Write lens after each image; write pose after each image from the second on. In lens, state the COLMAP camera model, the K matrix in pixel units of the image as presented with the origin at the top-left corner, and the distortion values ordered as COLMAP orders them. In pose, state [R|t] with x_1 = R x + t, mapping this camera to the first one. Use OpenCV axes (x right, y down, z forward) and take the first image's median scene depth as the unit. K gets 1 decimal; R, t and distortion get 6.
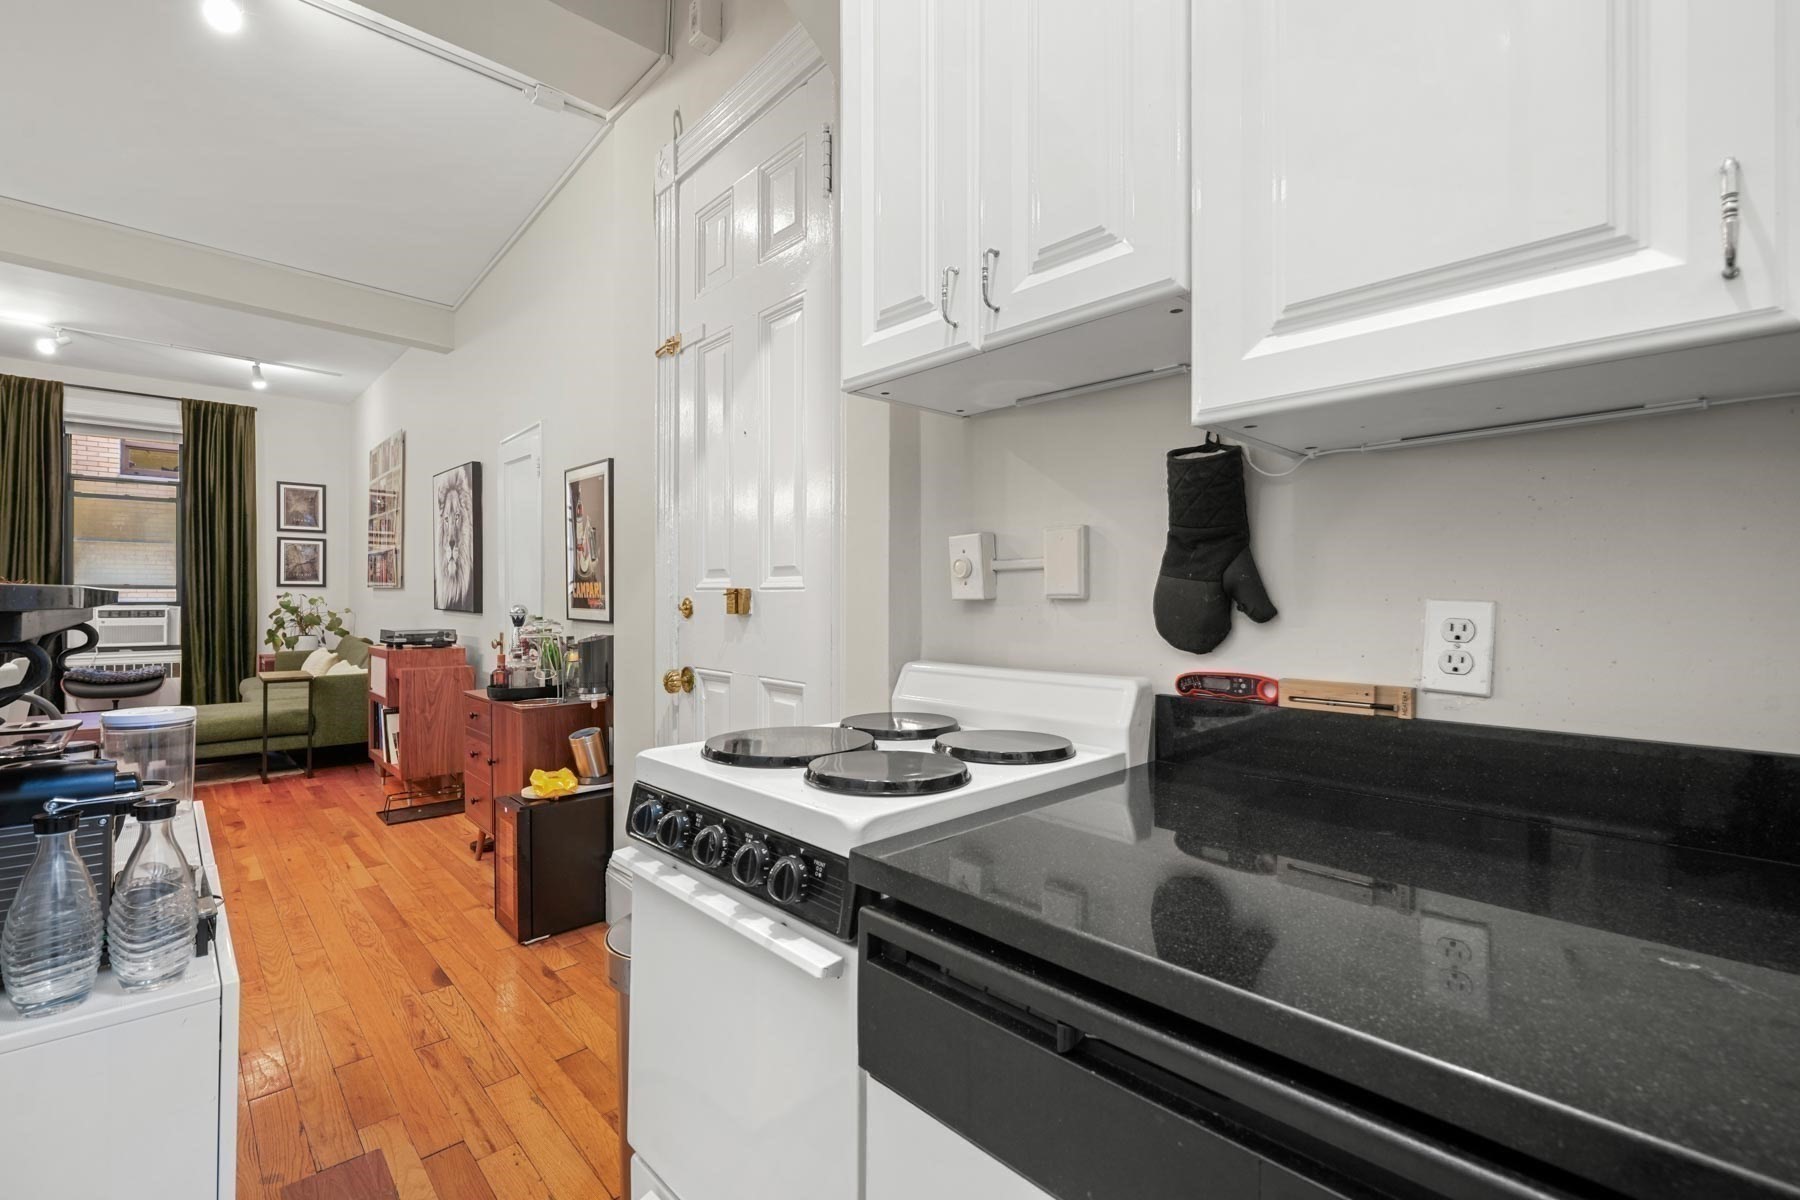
lens RADIAL K [[781.4, 0, 900.0], [0, 781.4, 600.0], [0, 0, 1]] dist [-0.000713, -0.000329]
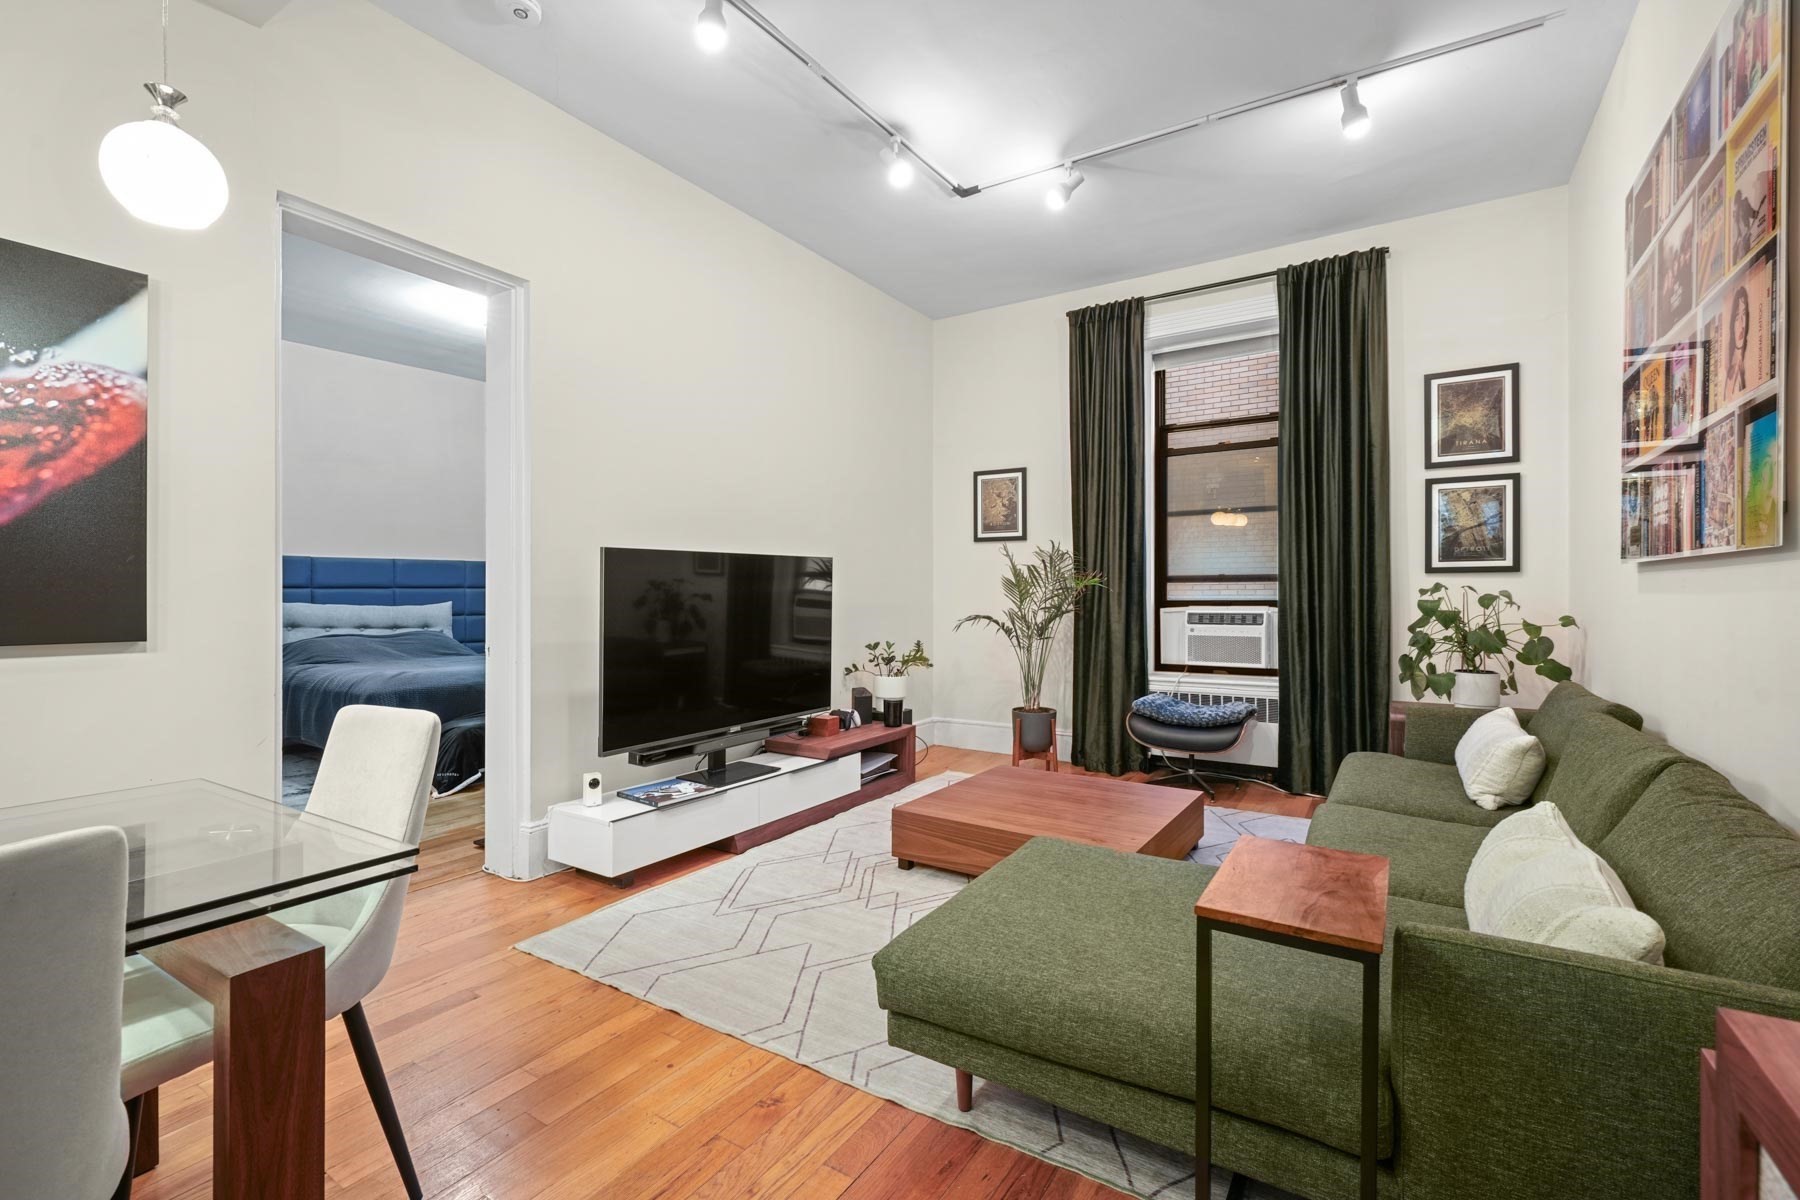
lens RADIAL K [[797.5, 0, 897.0], [0, 797.5, 595.6], [0, 0, 1]] dist [-0.000003, -0.000229]
pose [[0.245954, -0.002098, -0.969279, -0.373865], [0.003424, 0.999993, -0.001296, -0.002202], [0.969276, -0.003000, 0.245959, 0.537593]]
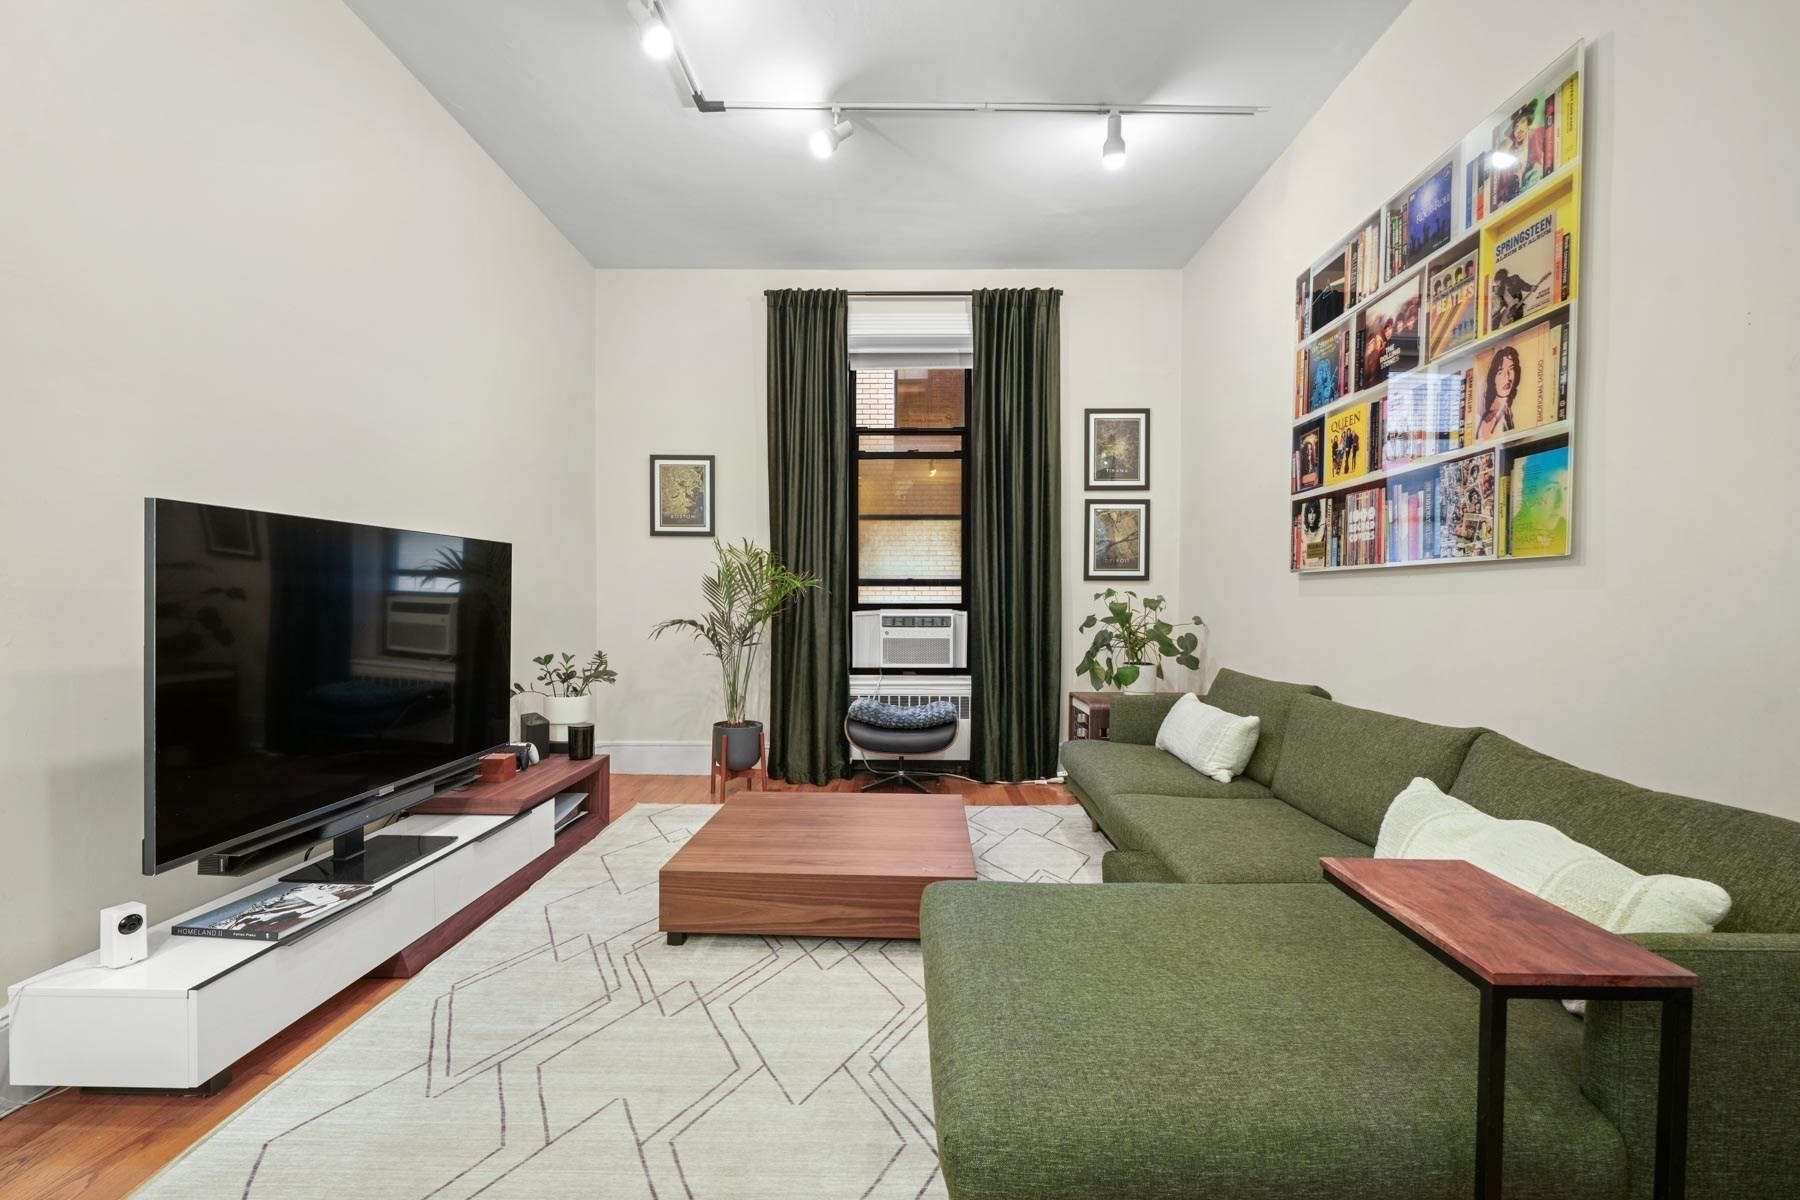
lens RADIAL K [[763.4, 0, 900.8], [0, 763.4, 617.3], [0, 0, 1]] dist [-0.001499, -0.000053]
pose [[0.724586, 0.013441, -0.689054, -0.506426], [-0.001451, 0.999837, 0.017977, 0.001667], [0.689183, -0.012026, 0.724487, 0.480179]]
